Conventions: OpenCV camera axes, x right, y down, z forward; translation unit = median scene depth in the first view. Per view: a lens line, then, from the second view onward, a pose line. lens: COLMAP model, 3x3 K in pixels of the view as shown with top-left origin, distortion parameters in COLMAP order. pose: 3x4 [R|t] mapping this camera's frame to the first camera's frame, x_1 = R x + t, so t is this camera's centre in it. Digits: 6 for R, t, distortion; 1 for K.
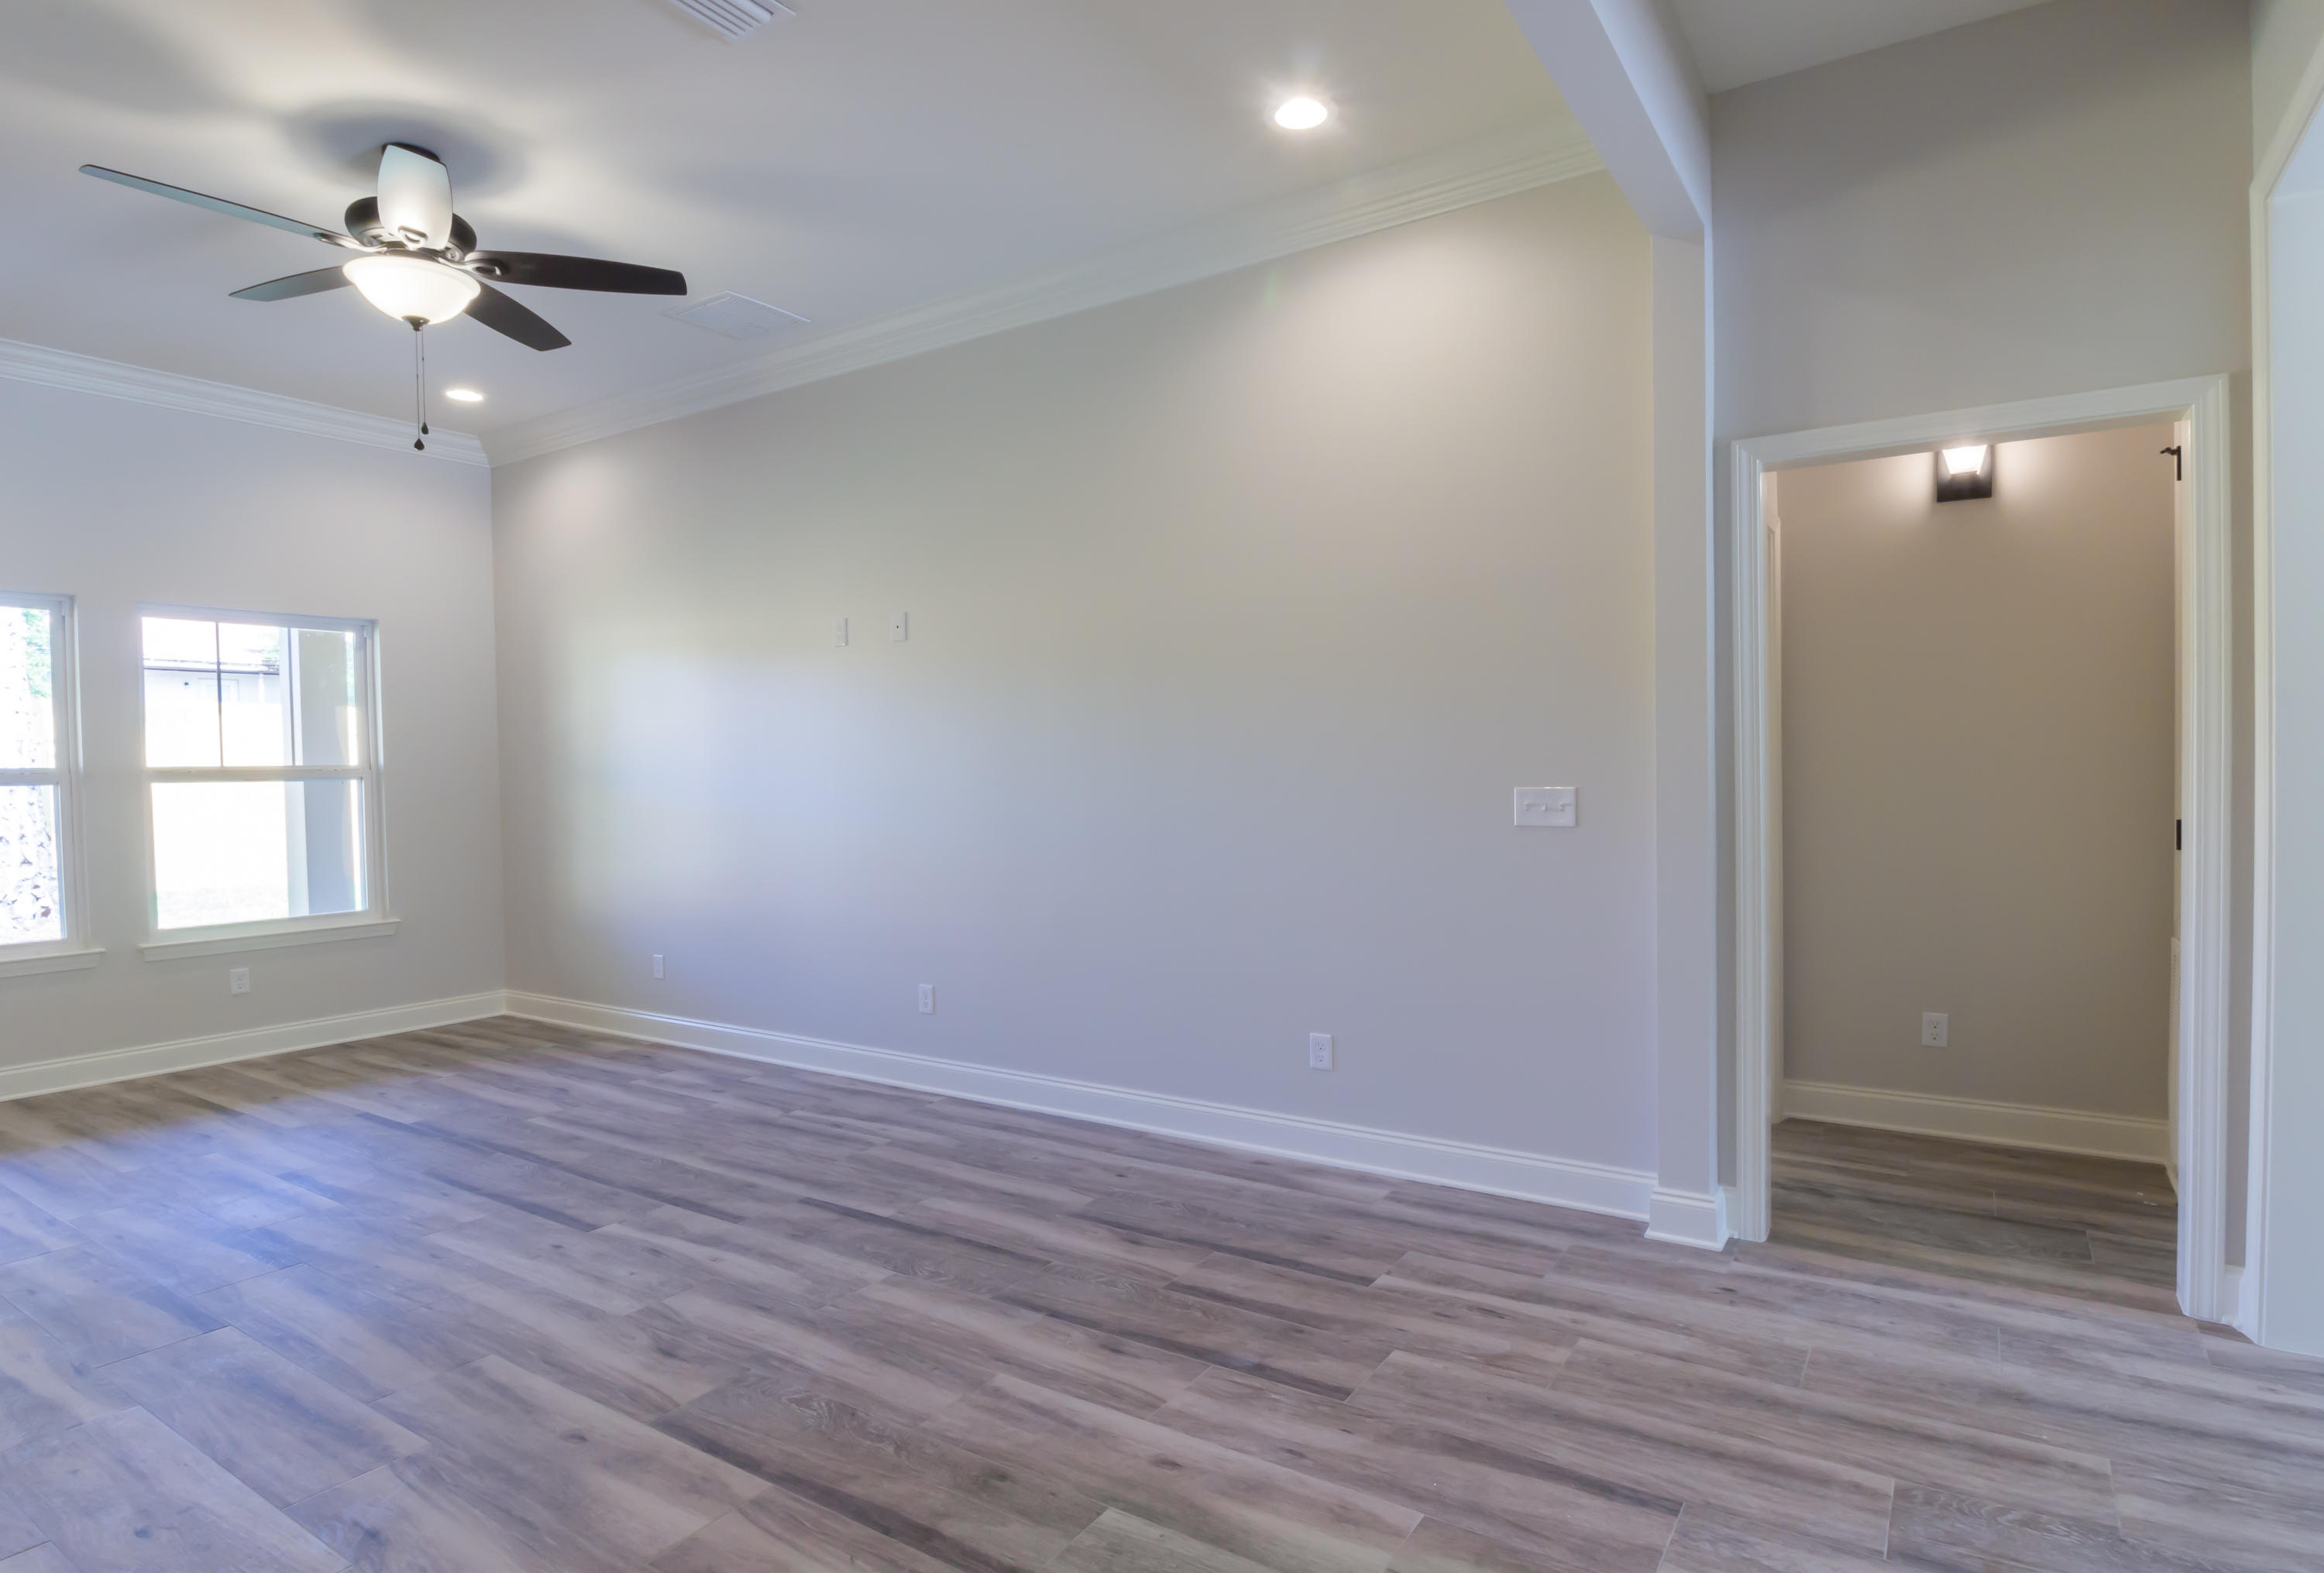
lens RADIAL K [[1233.2, 0, 1166.9], [0, 1233.2, 799.3], [0, 0, 1]] dist [-0.001896, -0.000672]
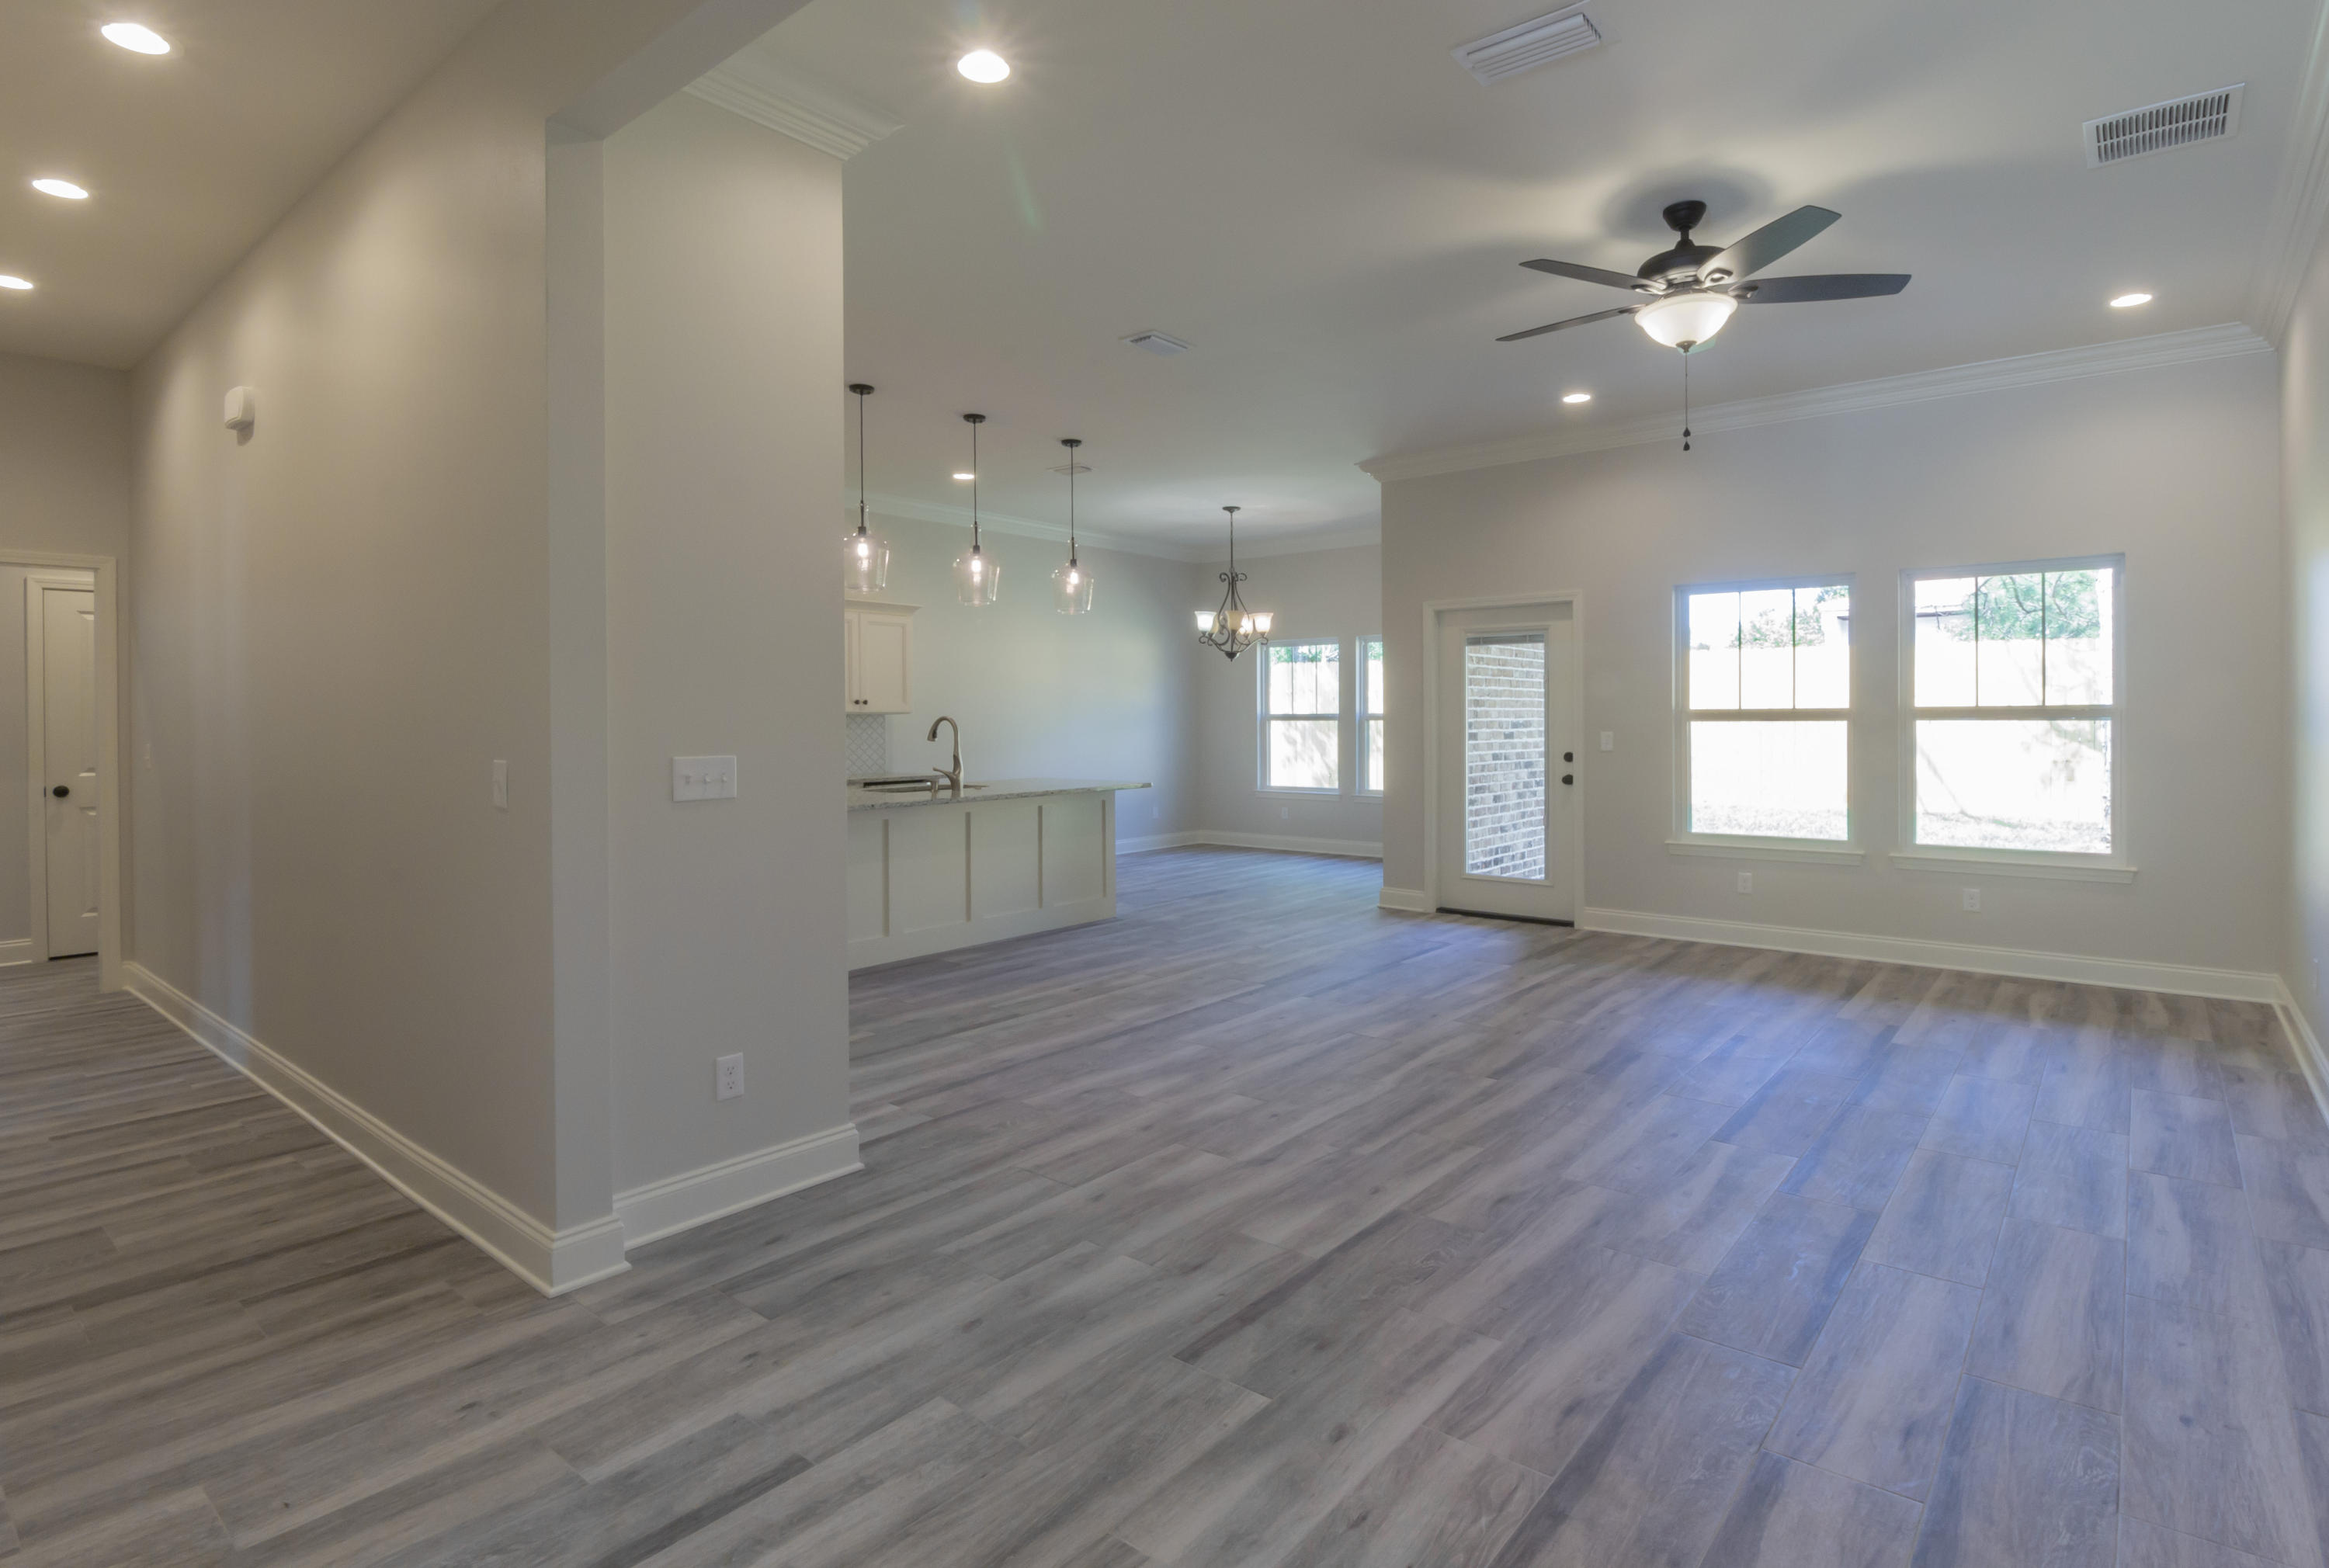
lens RADIAL K [[1134.9, 0, 1110.8], [0, 1134.9, 721.0], [0, 0, 1]] dist [-0.004512, -0.001158]
pose [[-0.128933, 0.014889, -0.991541, 0.668113], [-0.020853, 0.999625, 0.017722, -0.028910], [0.991434, 0.022962, -0.128575, 0.678984]]
